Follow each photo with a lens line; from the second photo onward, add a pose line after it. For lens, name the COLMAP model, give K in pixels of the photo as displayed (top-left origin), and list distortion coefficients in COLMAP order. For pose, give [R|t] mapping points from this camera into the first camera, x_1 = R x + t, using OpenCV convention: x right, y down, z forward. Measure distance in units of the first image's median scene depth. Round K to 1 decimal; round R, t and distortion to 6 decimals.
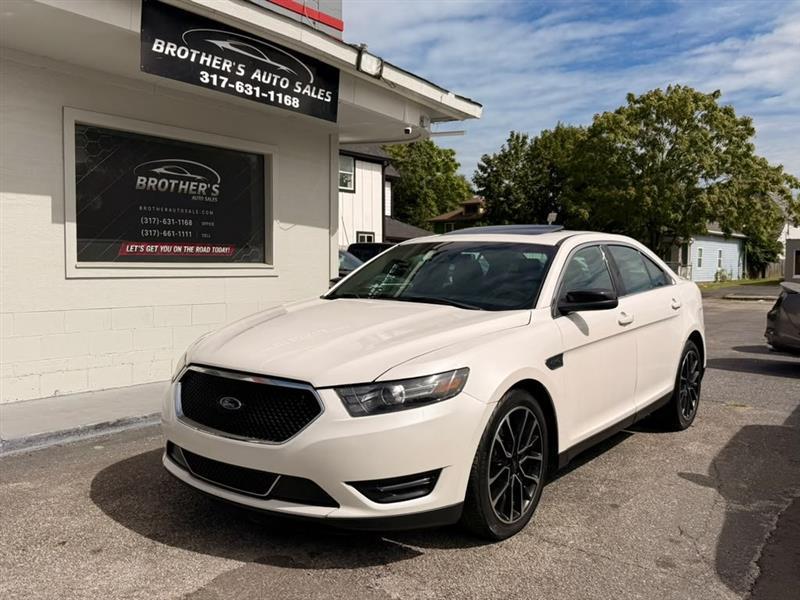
lens RADIAL K [[700.9, 0, 403.3], [0, 700.9, 300.1], [0, 0, 1]] dist [0.115002, -0.225873]
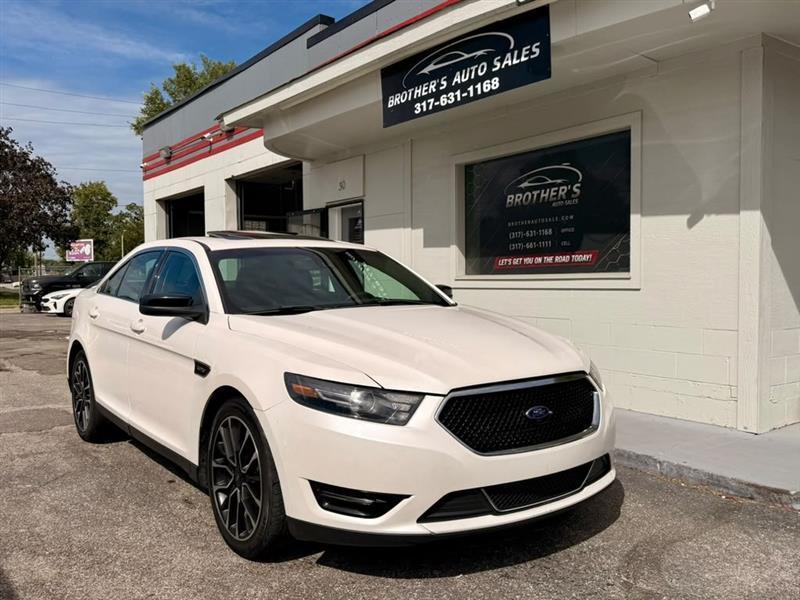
lens RADIAL K [[700.9, 0, 392.6], [0, 700.9, 303.9], [0, 0, 1]] dist [0.115002, -0.225873]
pose [[-0.293375, 0.023559, -0.955707, 0.694732], [-0.044061, 0.998301, 0.038135, -0.041514], [0.954981, 0.053297, -0.291839, 1.132007]]
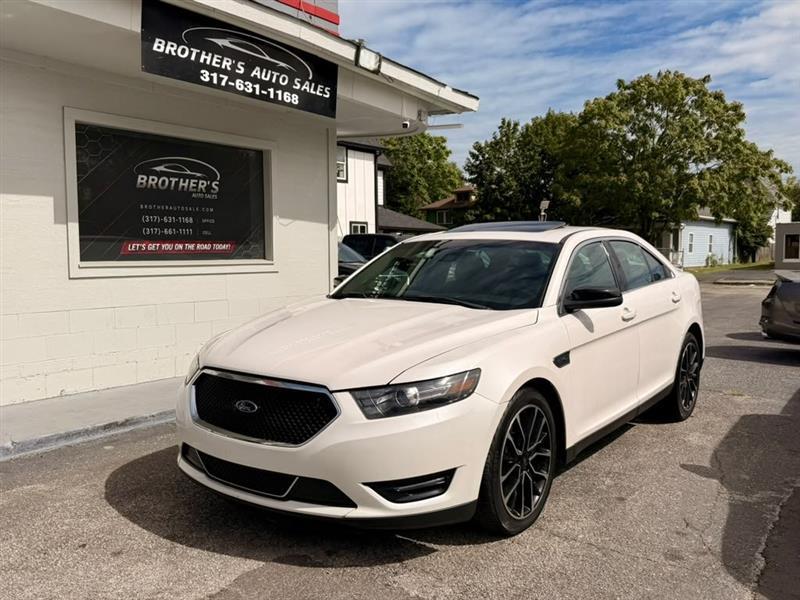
lens RADIAL K [[700.9, 0, 403.1], [0, 700.9, 300.3], [0, 0, 1]] dist [0.115002, -0.225873]
pose [[0.999858, -0.012399, 0.011435, -0.013940], [0.012194, 0.999766, 0.017849, -0.010586], [-0.011654, -0.017707, 0.999775, -0.007656]]
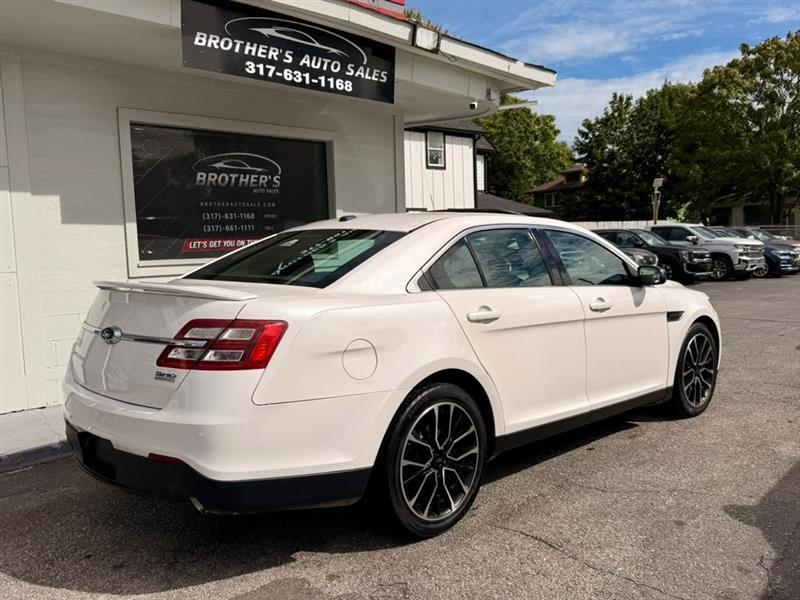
lens RADIAL K [[700.9, 0, 401.0], [0, 700.9, 303.4], [0, 0, 1]] dist [0.115002, -0.225873]
pose [[0.988223, -0.026584, -0.150691, 0.054924], [0.032556, 0.998773, 0.037306, -0.017224], [0.149514, -0.041772, 0.987877, 0.046906]]
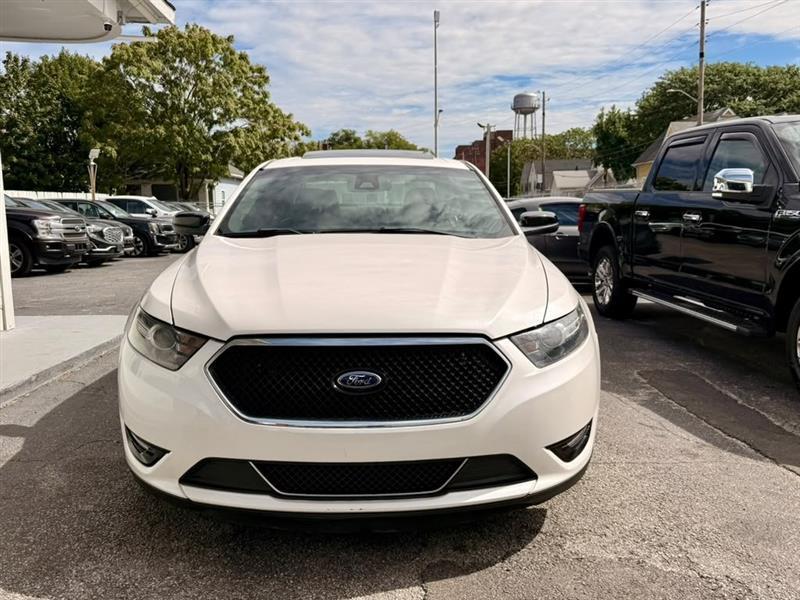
lens RADIAL K [[700.9, 0, 401.7], [0, 700.9, 294.2], [0, 0, 1]] dist [0.115002, -0.225873]
pose [[0.774203, -0.096339, 0.625563, -0.310069], [0.052015, 0.994689, 0.088812, 0.000391], [-0.630797, -0.036220, 0.775102, 0.208648]]
